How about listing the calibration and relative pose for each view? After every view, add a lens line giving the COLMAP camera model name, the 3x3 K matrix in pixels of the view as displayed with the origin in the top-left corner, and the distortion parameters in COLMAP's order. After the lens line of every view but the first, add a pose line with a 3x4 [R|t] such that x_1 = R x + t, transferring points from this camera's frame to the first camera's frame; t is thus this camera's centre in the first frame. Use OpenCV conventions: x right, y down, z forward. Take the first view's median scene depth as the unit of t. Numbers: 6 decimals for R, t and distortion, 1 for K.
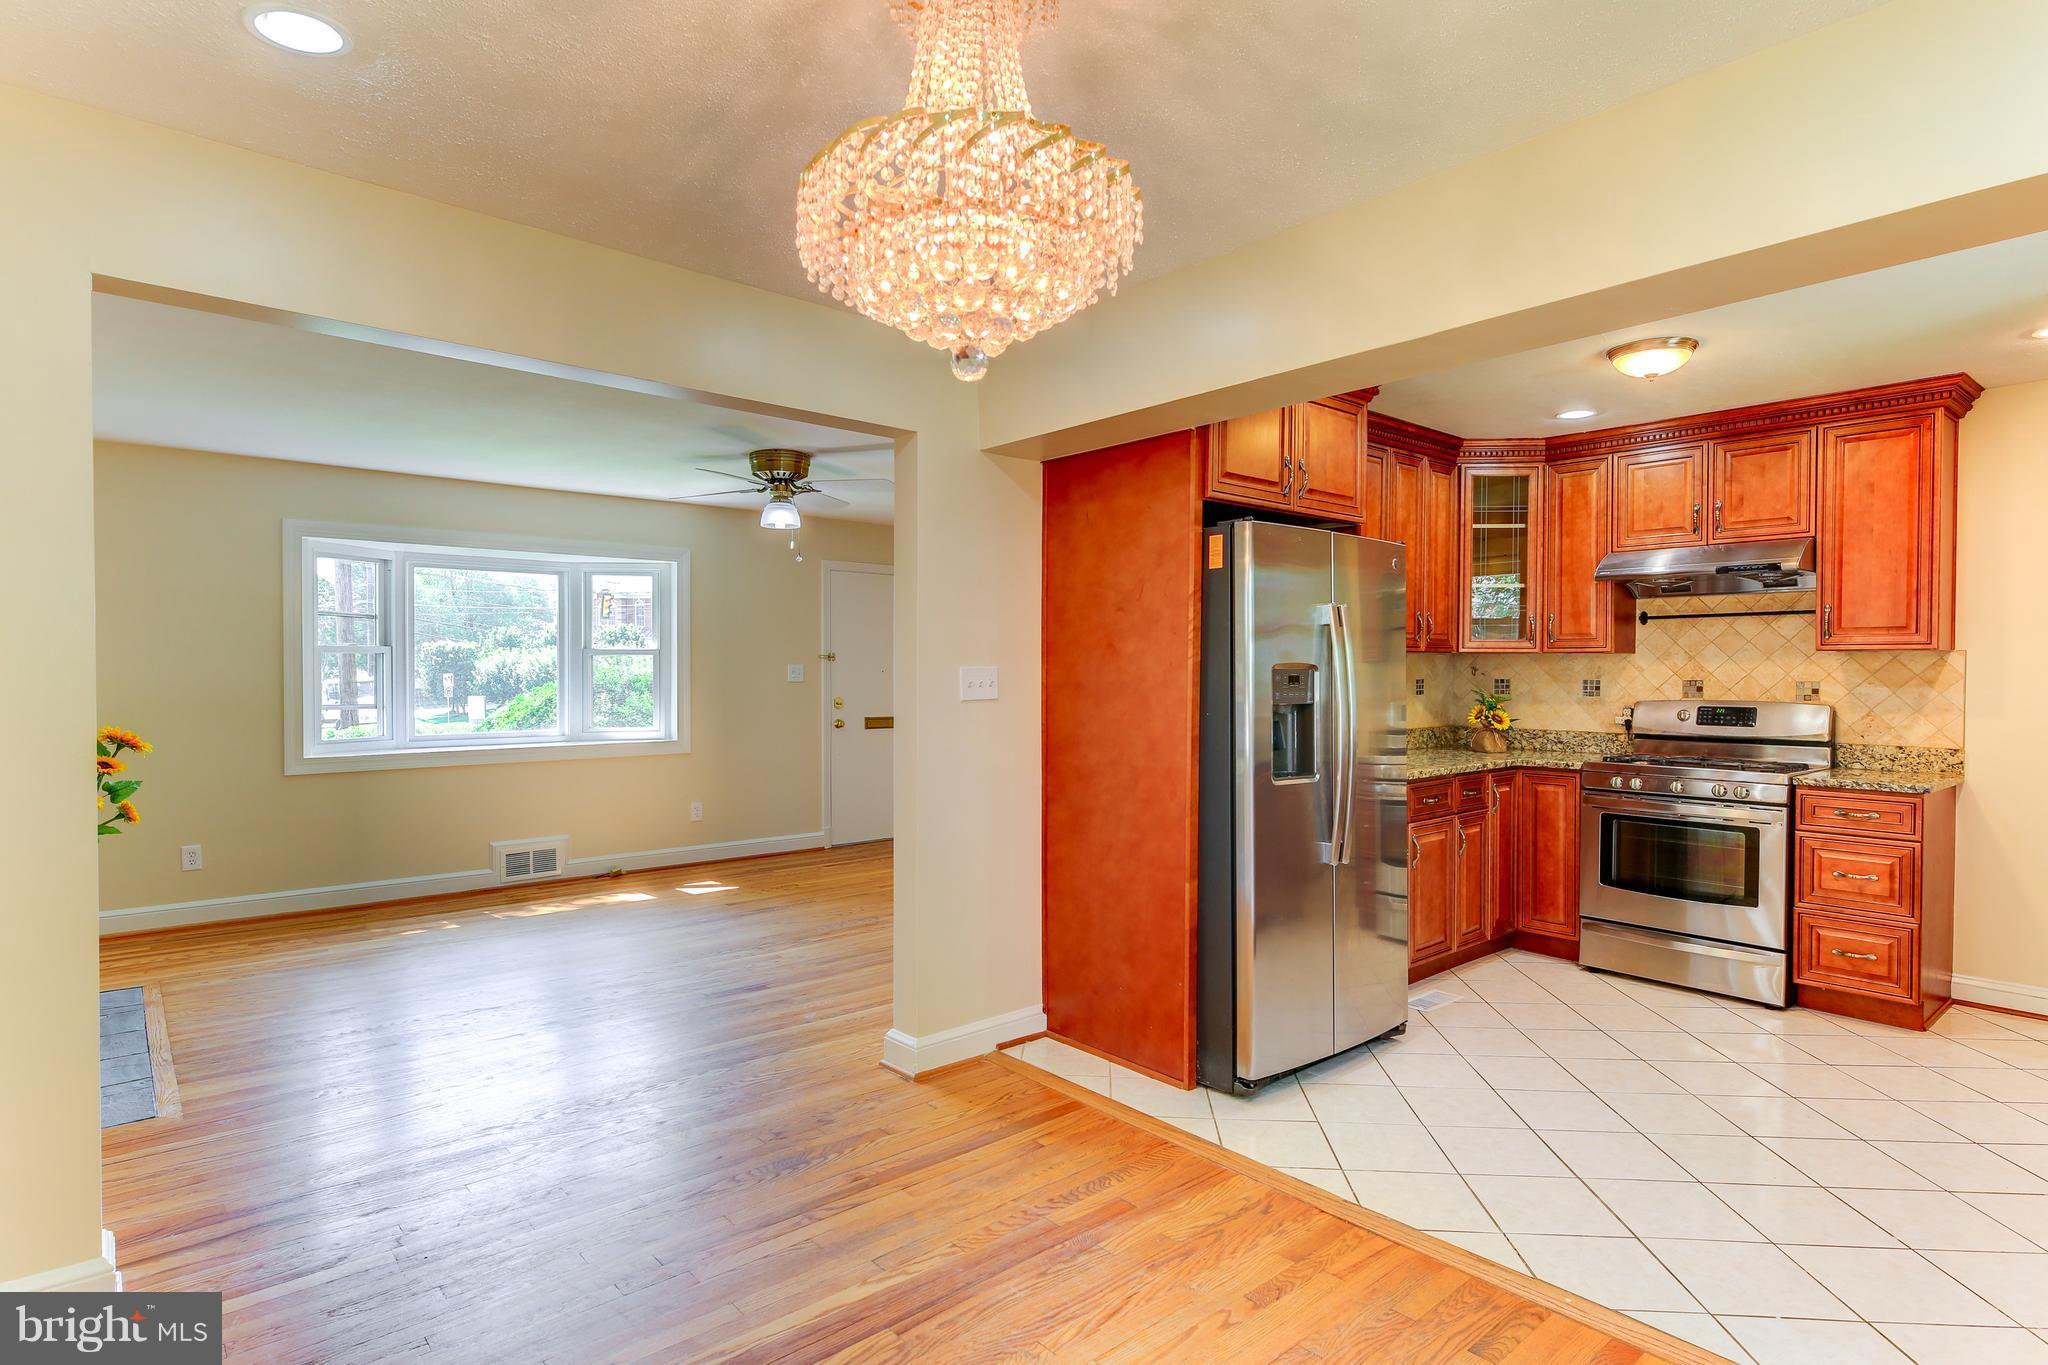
lens RADIAL K [[1068.2, 0, 1023.4], [0, 1068.2, 683.2], [0, 0, 1]] dist [0.005980, -0.002624]
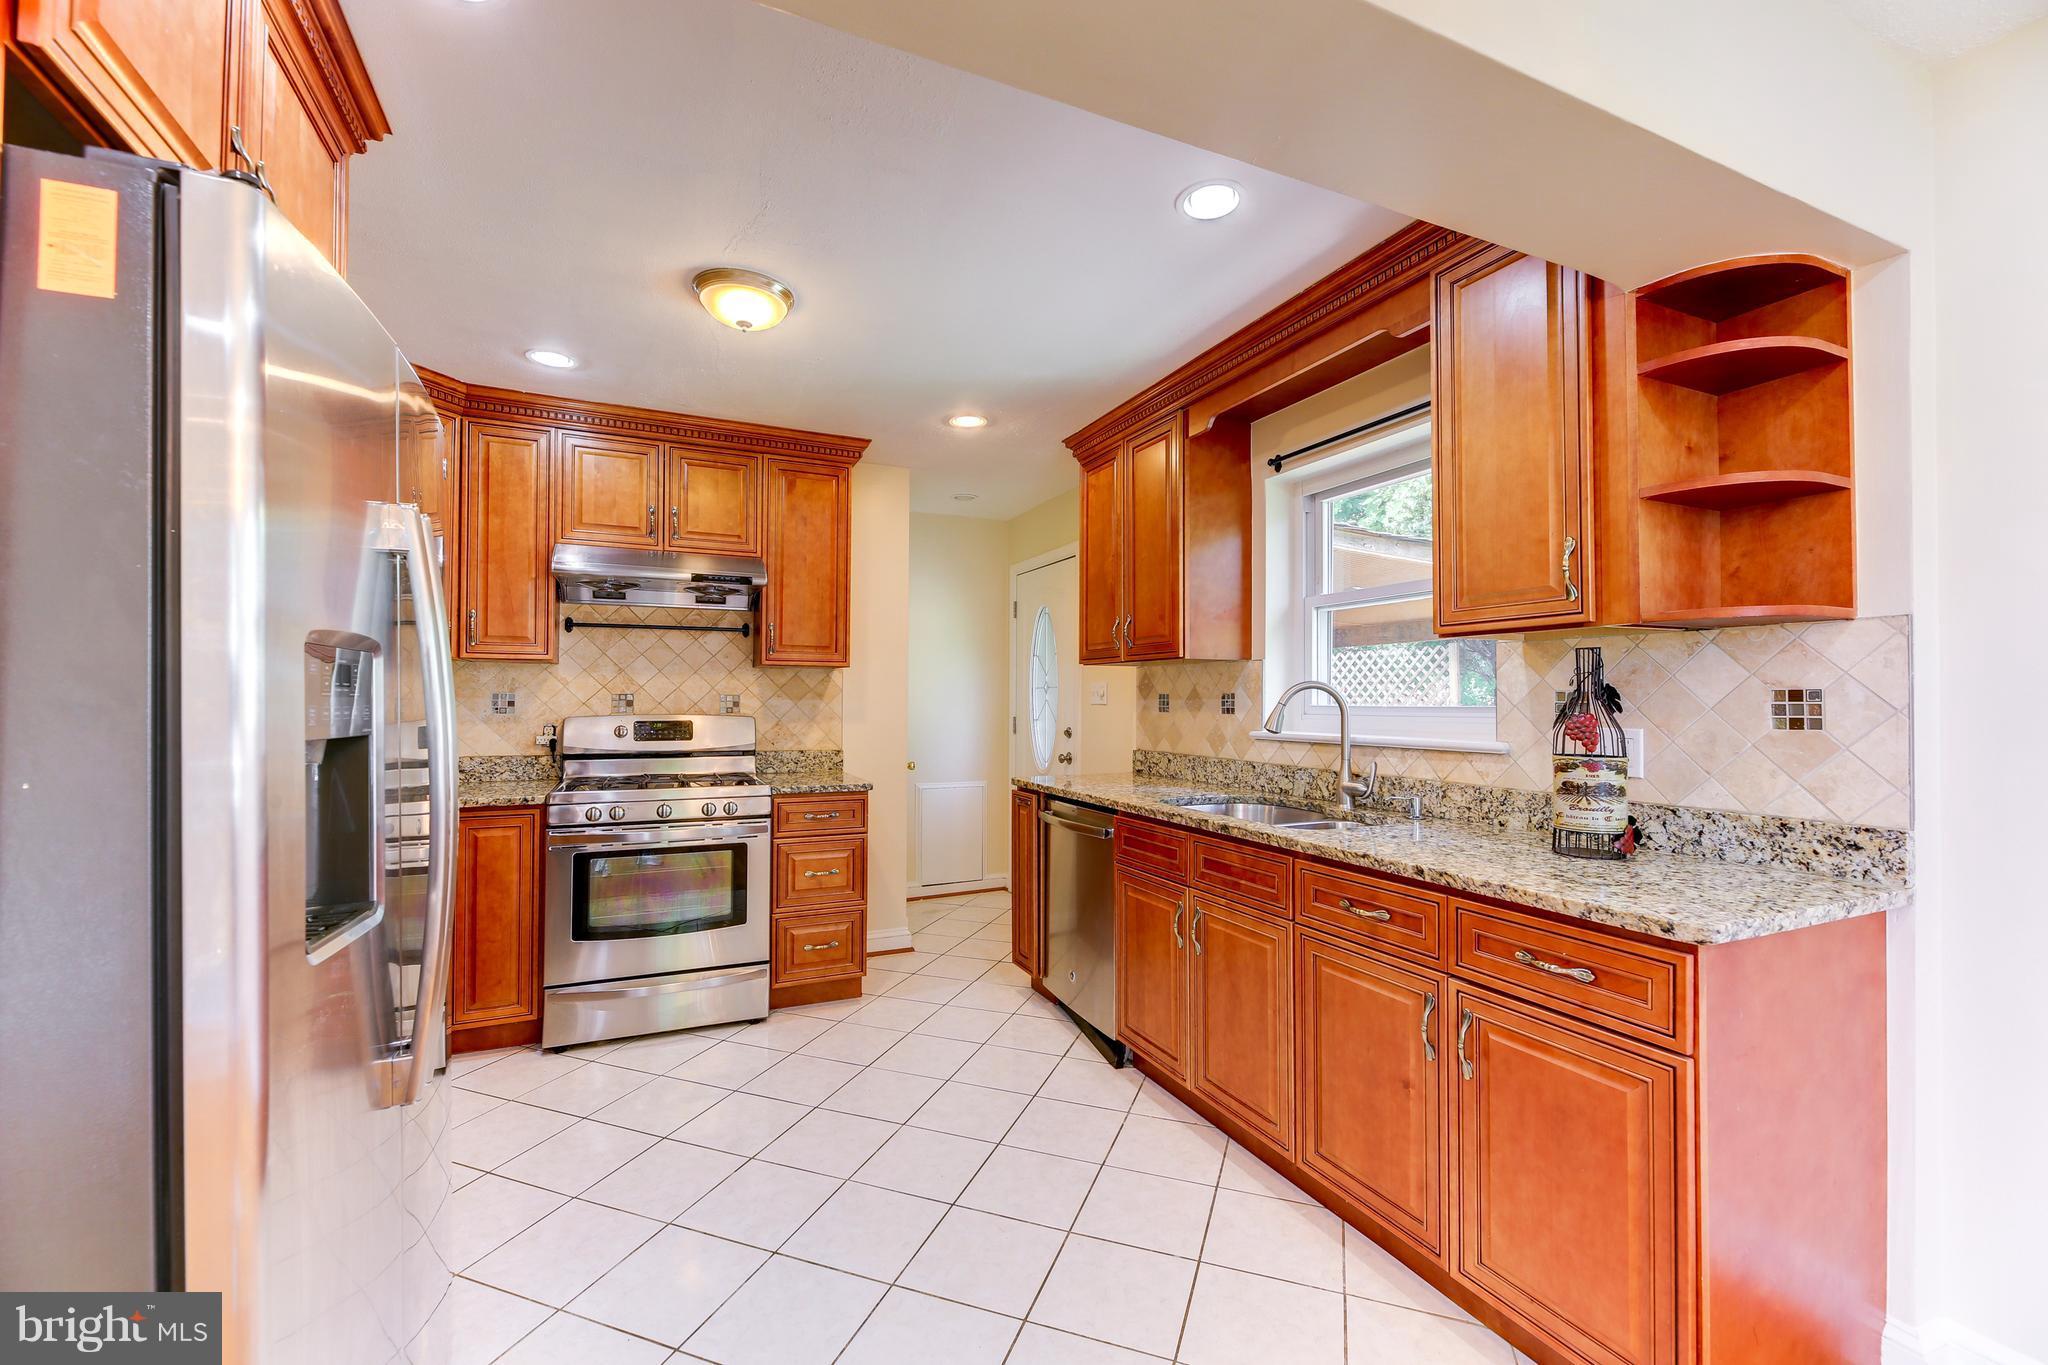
lens RADIAL K [[829.8, 0, 1010.7], [0, 829.8, 687.6], [0, 0, 1]] dist [0.007505, -0.003476]
pose [[0.285071, 0.012576, 0.958424, 0.024459], [0.008055, 0.999847, -0.015515, 0.007187], [-0.958472, 0.012143, 0.284926, 0.567841]]
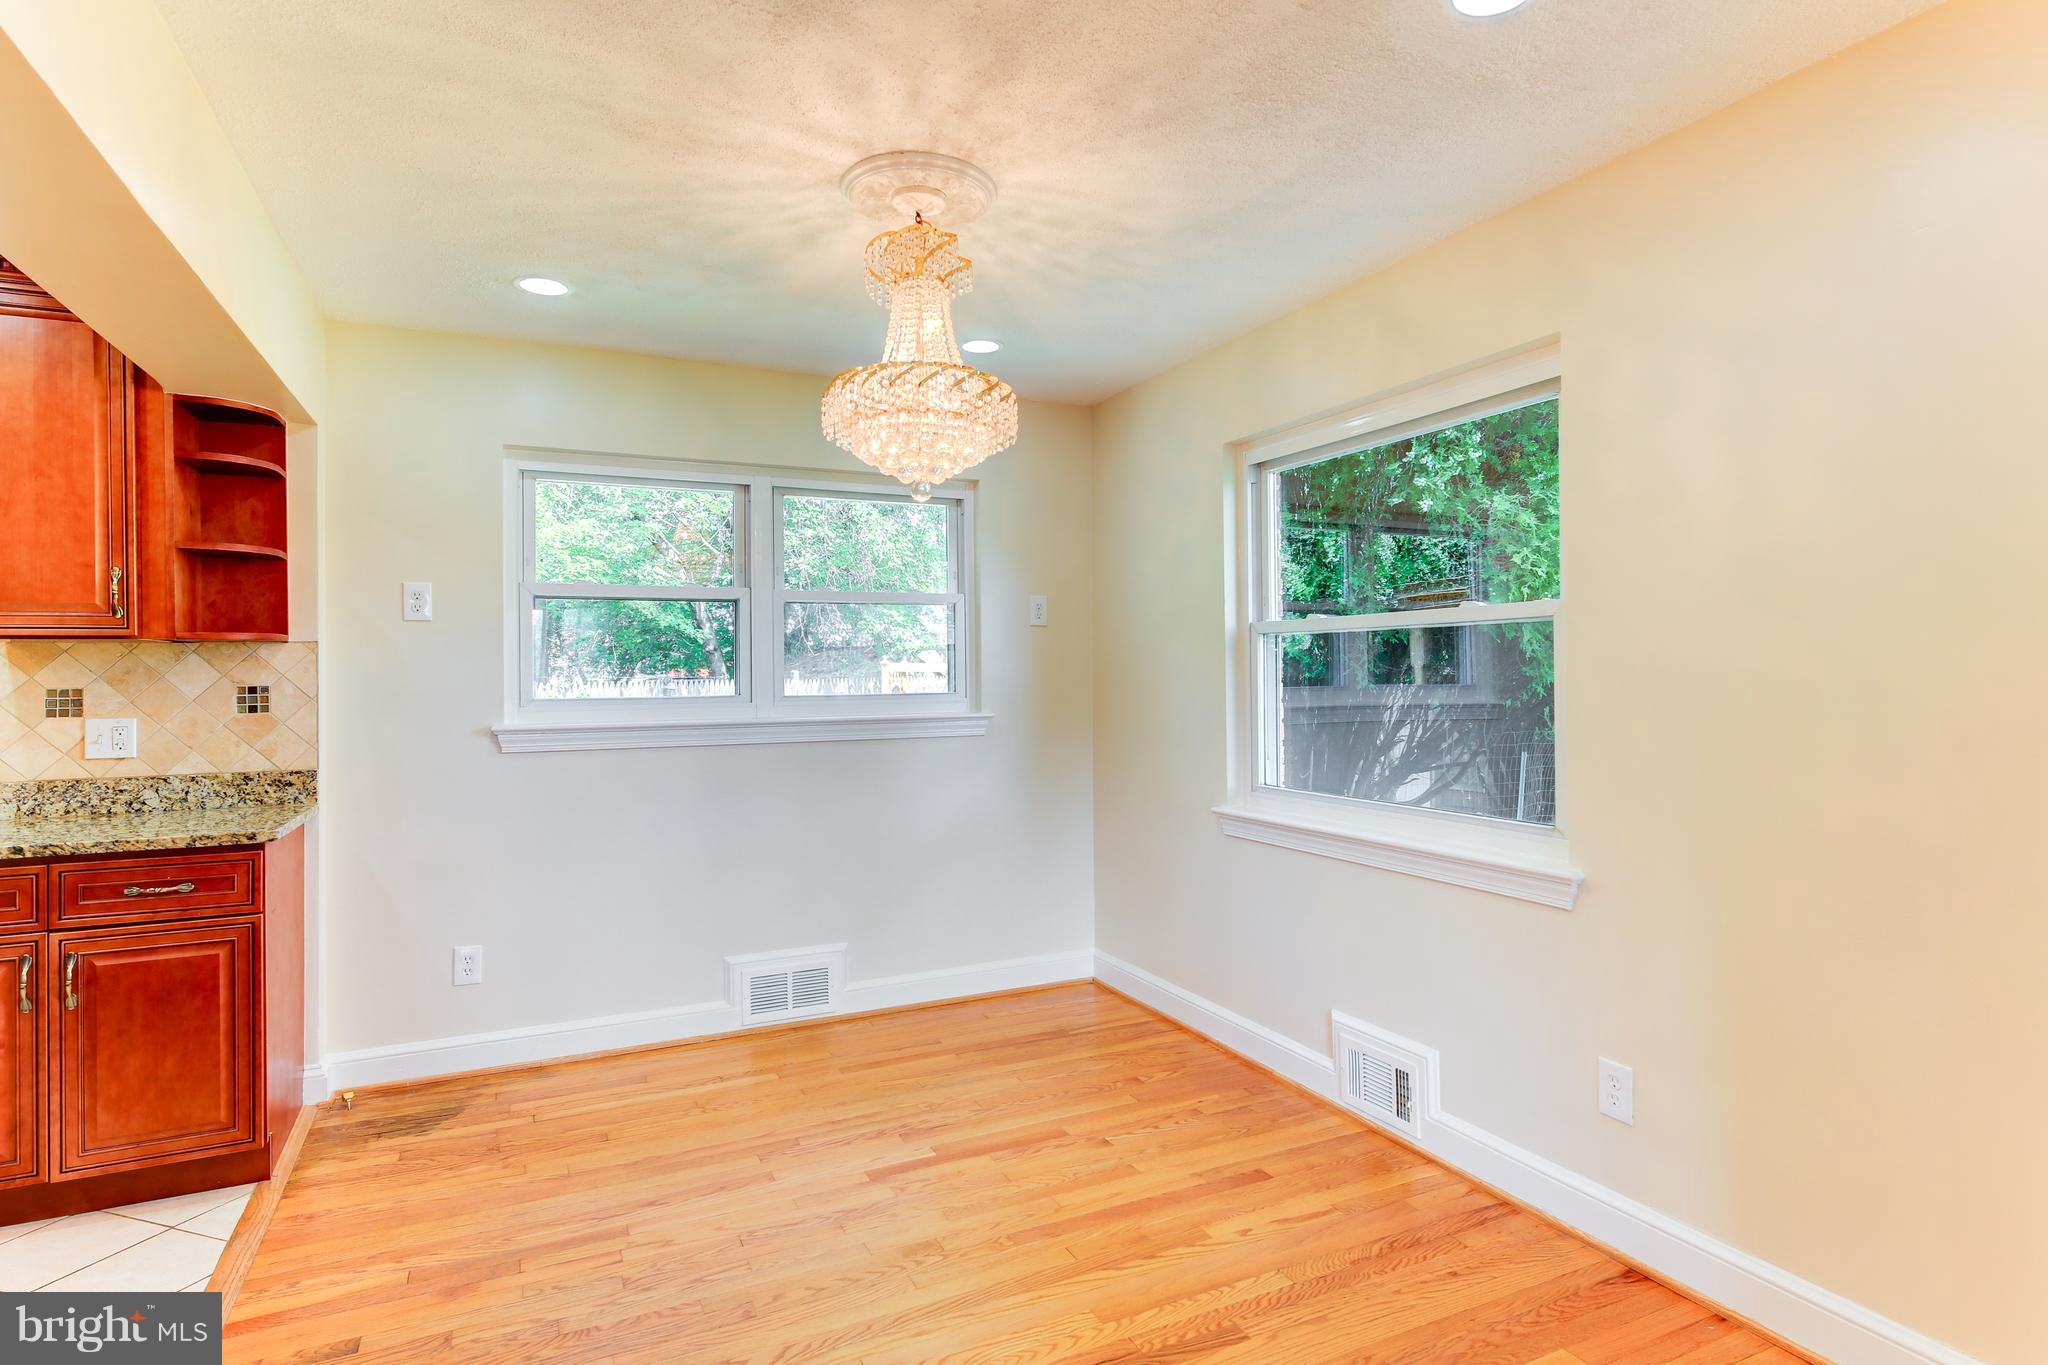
lens RADIAL K [[1068.2, 0, 1048.6], [0, 1068.2, 671.4], [0, 0, 1]] dist [0.005980, -0.002624]
pose [[-0.968124, 0.011074, 0.250225, -0.239963], [0.013724, 0.999867, 0.008849, -0.005019], [-0.250093, 0.012001, -0.968147, 0.933088]]
